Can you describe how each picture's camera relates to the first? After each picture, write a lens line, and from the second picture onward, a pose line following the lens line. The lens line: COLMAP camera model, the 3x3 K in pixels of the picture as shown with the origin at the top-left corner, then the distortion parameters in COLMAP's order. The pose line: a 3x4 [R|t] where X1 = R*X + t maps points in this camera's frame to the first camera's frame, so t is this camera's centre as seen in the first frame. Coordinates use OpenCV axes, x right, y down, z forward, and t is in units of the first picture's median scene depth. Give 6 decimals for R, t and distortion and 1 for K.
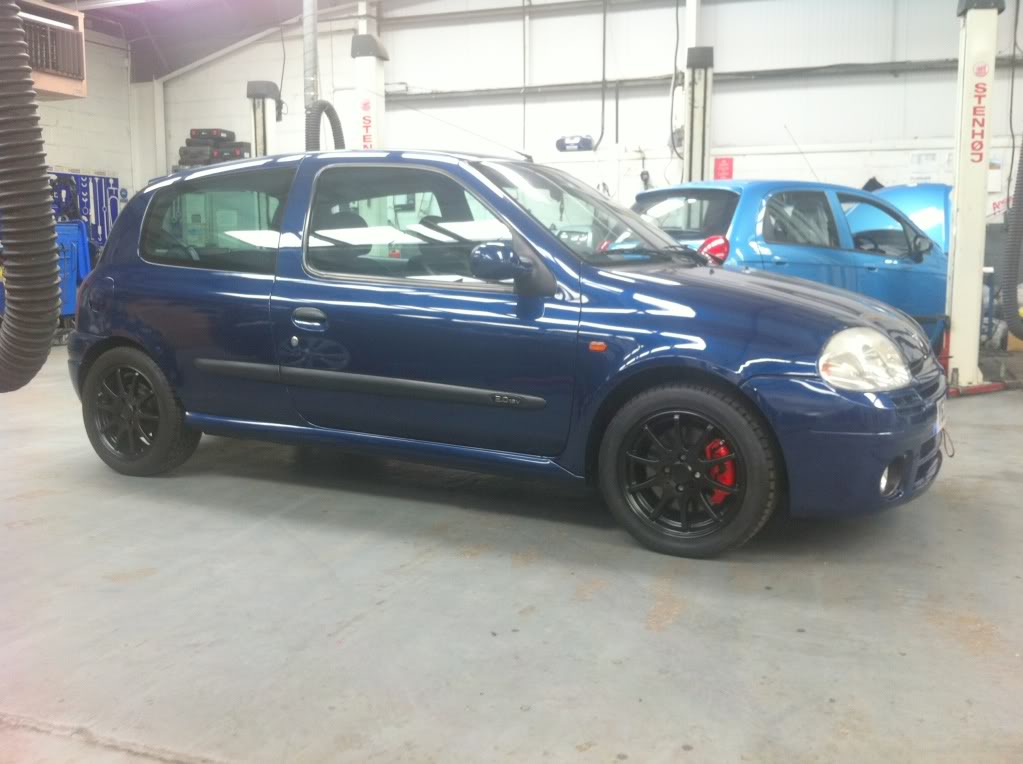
lens RADIAL K [[1031.6, 0, 502.9], [0, 1031.6, 384.4], [0, 0, 1]] dist [-0.017846, 0.000000]
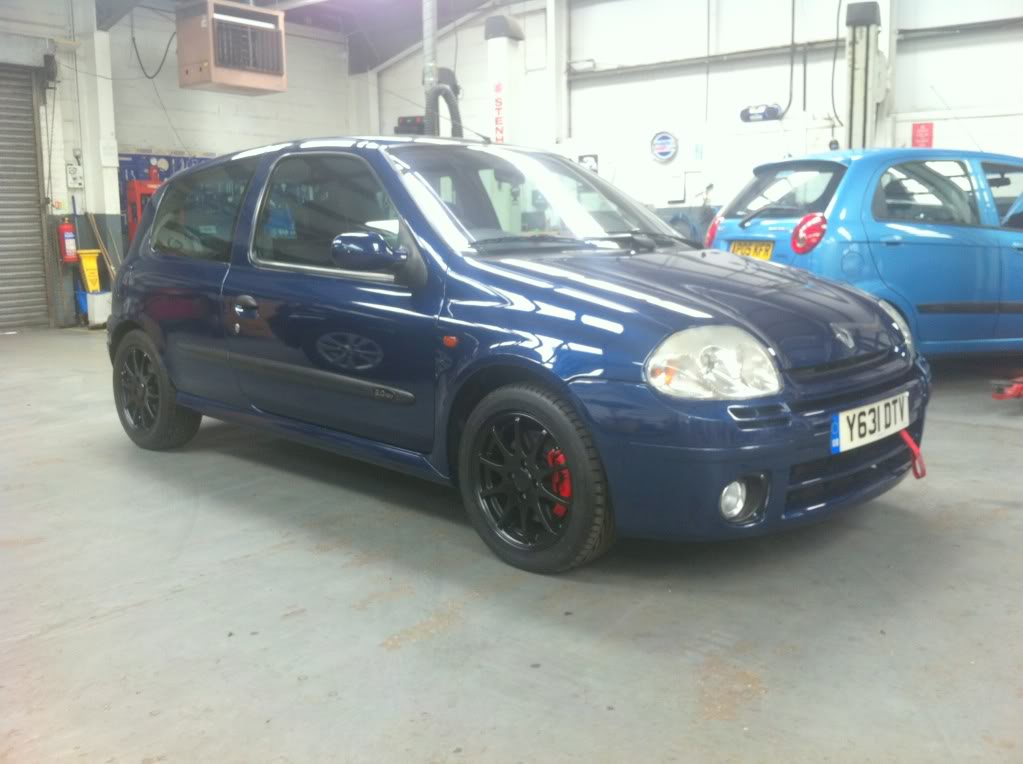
lens RADIAL K [[1031.6, 0, 513.2], [0, 1031.6, 376.2], [0, 0, 1]] dist [-0.017846, 0.000000]
pose [[0.954867, 0.029400, -0.295576, 0.210887], [-0.024705, 0.999502, 0.019609, -0.012119], [0.296006, -0.011422, 0.955118, 0.055795]]
